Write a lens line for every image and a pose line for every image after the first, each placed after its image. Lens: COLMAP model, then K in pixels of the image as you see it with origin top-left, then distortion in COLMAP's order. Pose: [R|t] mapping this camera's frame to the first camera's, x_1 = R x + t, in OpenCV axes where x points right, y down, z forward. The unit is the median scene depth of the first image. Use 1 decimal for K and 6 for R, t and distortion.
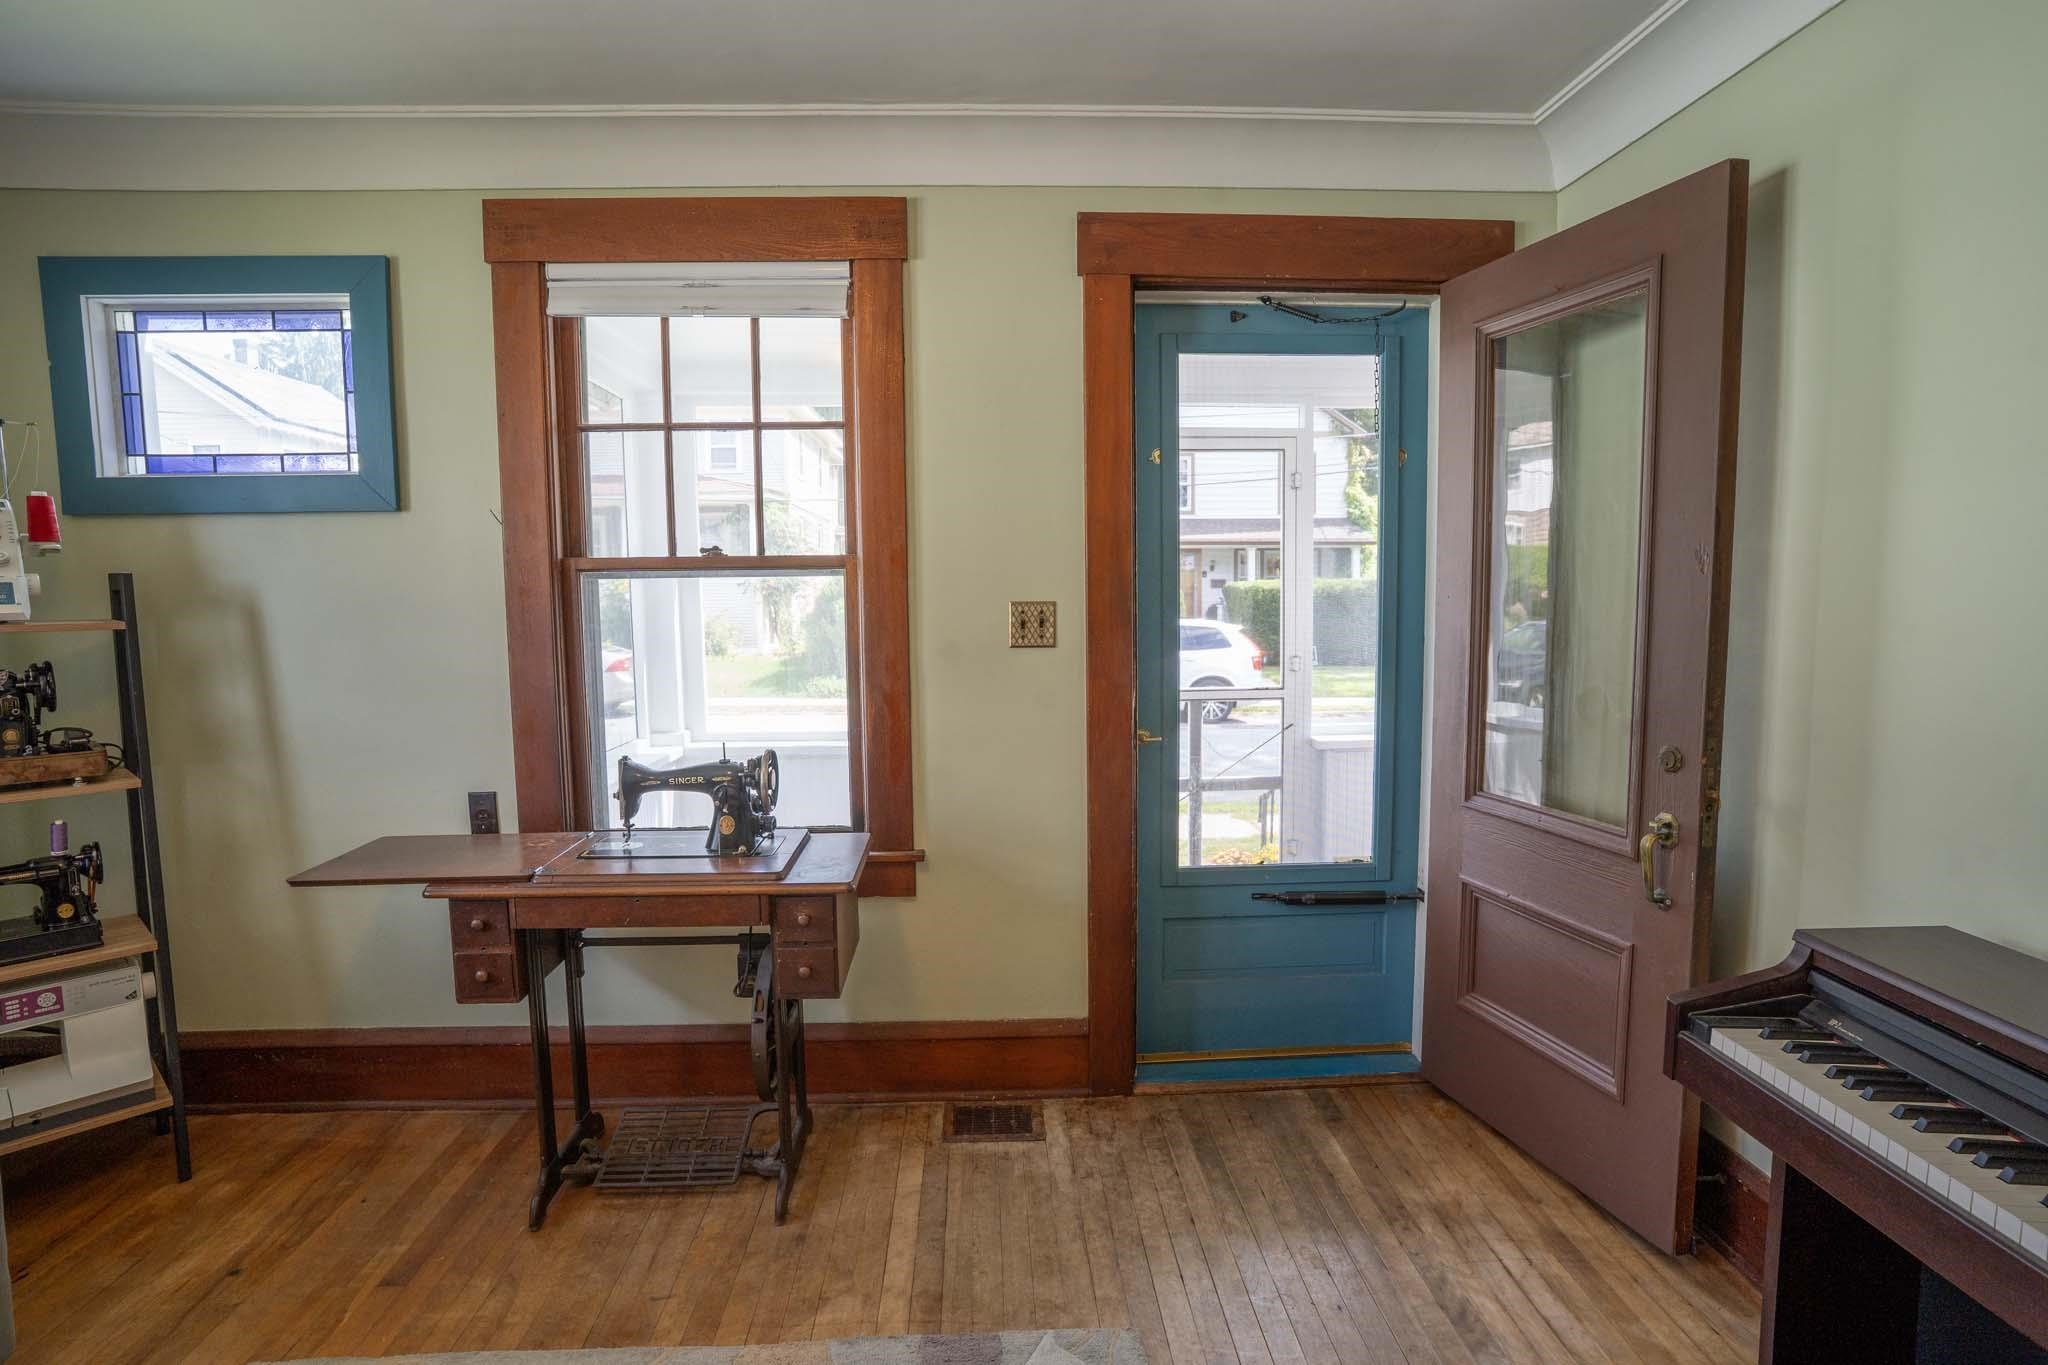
lens RADIAL K [[1075.6, 0, 1029.7], [0, 1075.6, 685.1], [0, 0, 1]] dist [-0.081764, 0.047874]
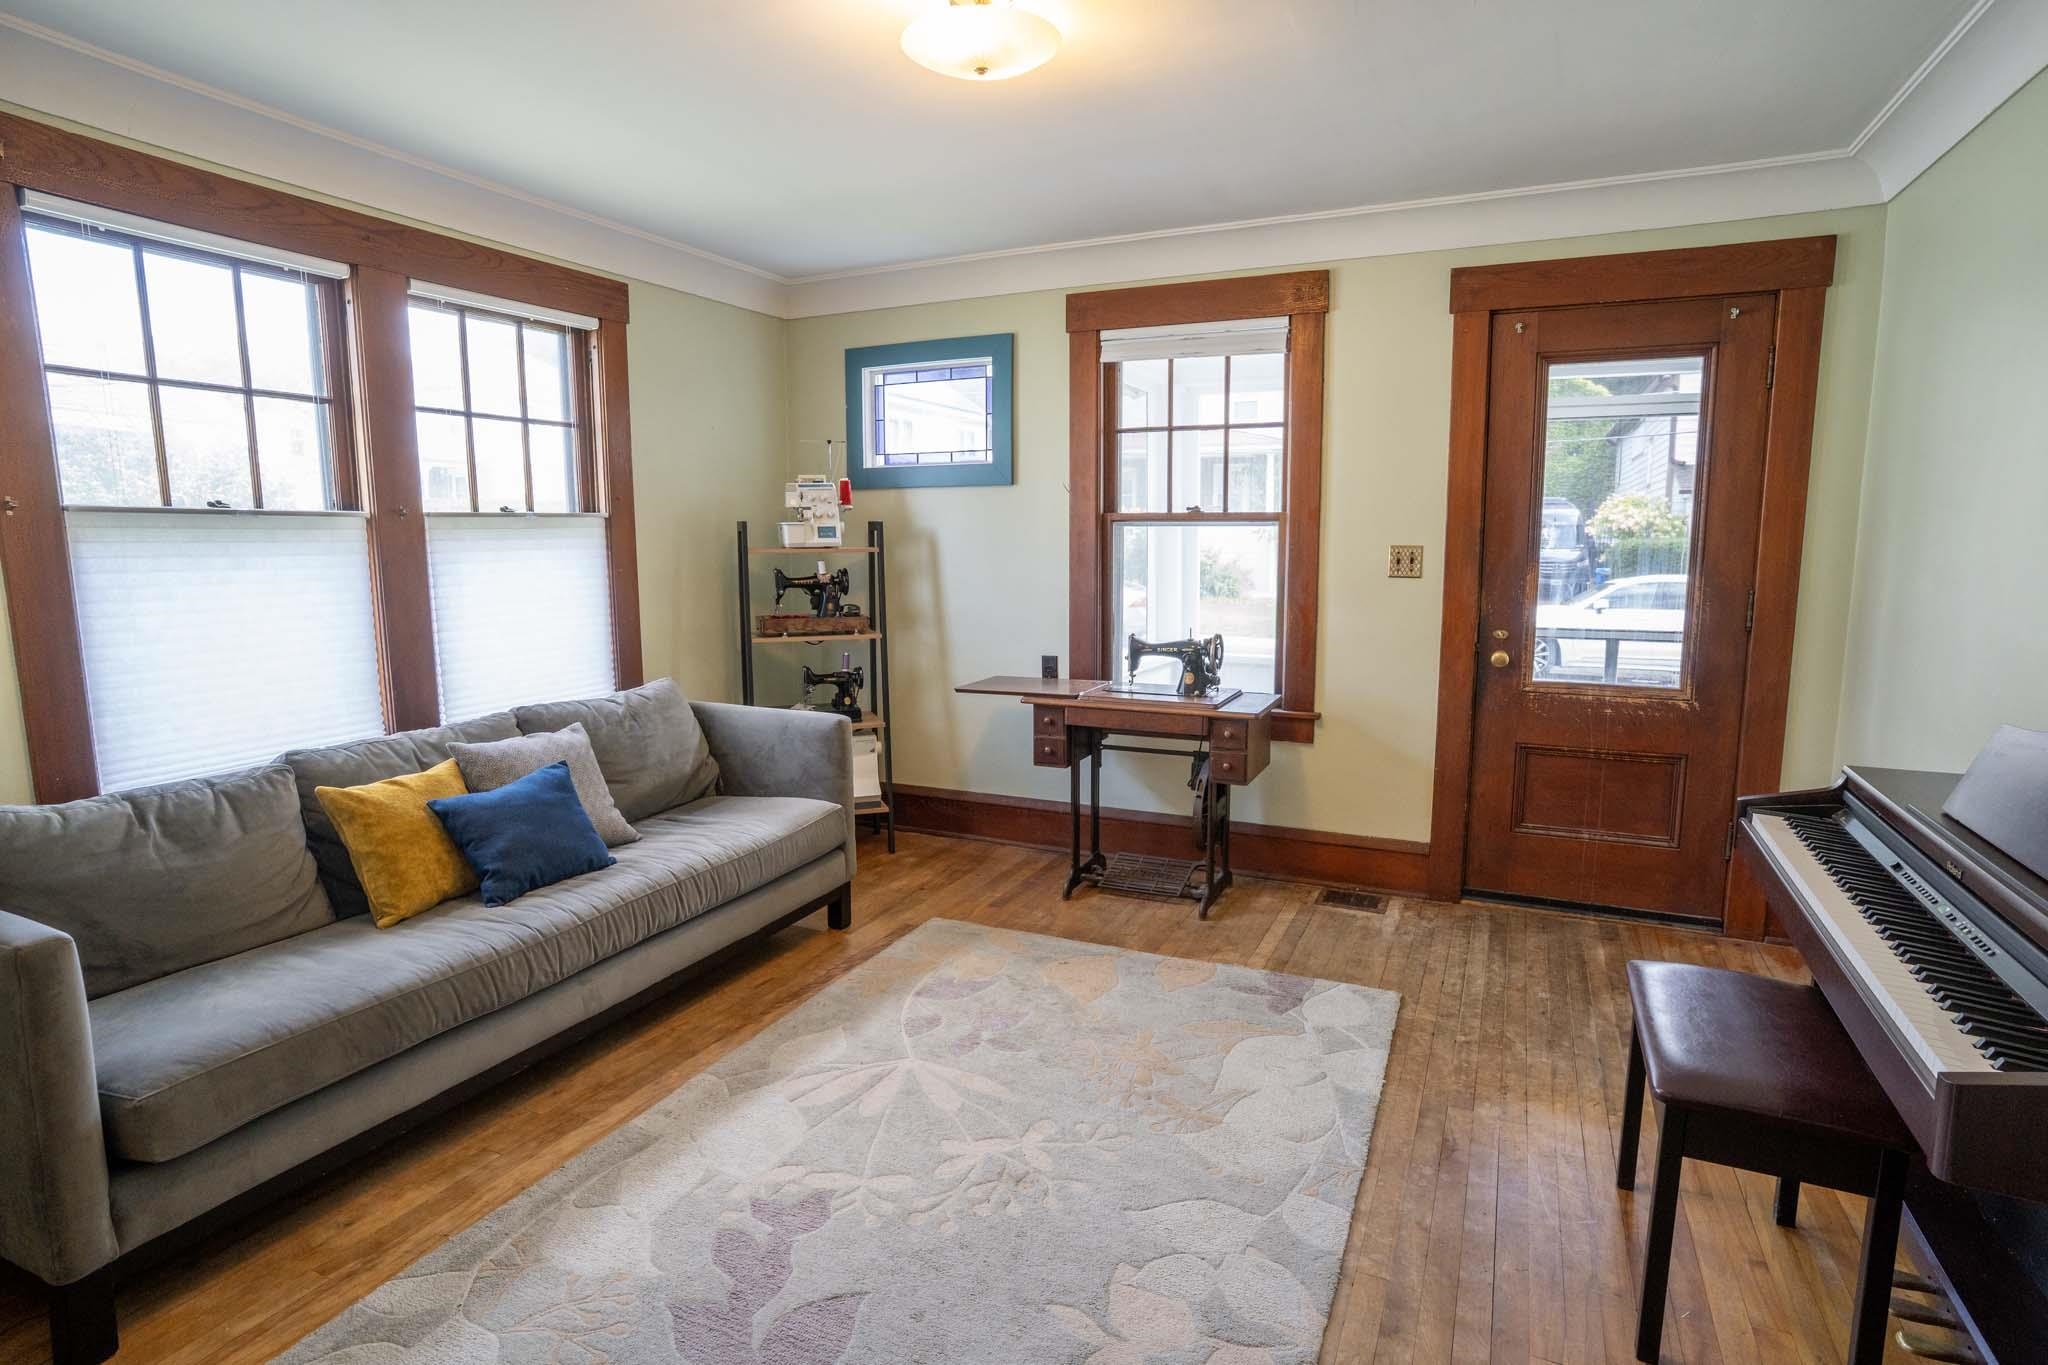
lens RADIAL K [[1075.6, 0, 1029.7], [0, 1075.6, 685.1], [0, 0, 1]] dist [-0.081764, 0.047874]
pose [[0.888897, 0.070677, -0.452622, 0.228568], [-0.049020, 0.997029, 0.059417, 0.051932], [0.455477, -0.030628, 0.889721, -0.538523]]
